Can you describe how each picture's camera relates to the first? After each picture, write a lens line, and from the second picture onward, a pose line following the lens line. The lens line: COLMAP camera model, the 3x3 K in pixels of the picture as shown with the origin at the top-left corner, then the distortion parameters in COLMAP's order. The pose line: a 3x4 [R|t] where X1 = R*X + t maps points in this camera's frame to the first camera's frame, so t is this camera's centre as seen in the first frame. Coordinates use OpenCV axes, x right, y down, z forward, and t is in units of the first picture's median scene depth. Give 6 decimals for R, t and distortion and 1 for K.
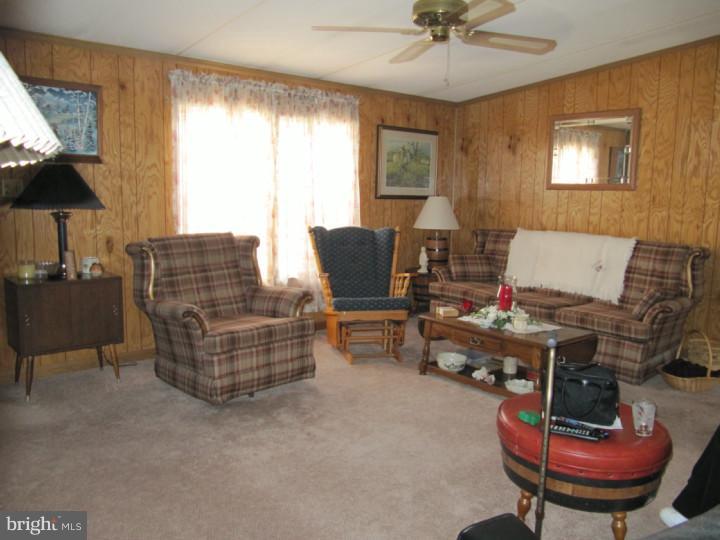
lens RADIAL K [[598.8, 0, 360.0], [0, 598.8, 270.0], [0, 0, 1]] dist [-0.030449, 0.004258]
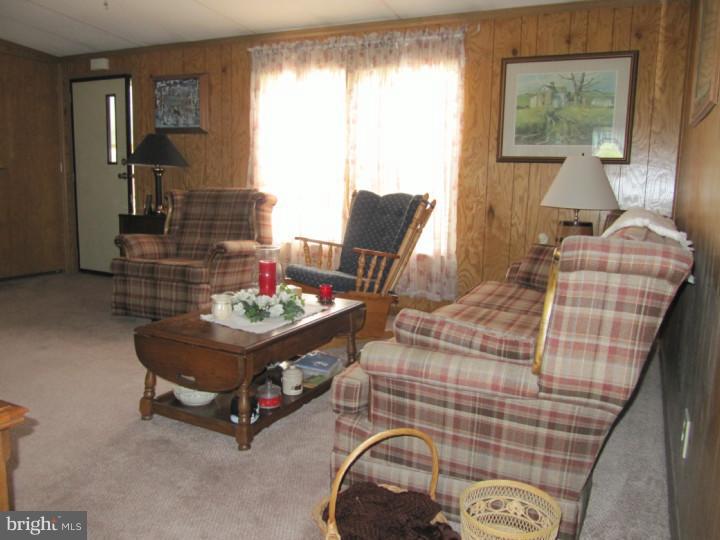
lens RADIAL K [[598.8, 0, 360.0], [0, 598.8, 270.0], [0, 0, 1]] dist [-0.030449, 0.004258]
pose [[0.389234, 0.120775, -0.913187, 0.707809], [-0.140778, 0.987521, 0.070602, -0.018544], [0.910318, 0.101076, 0.401379, 0.628428]]
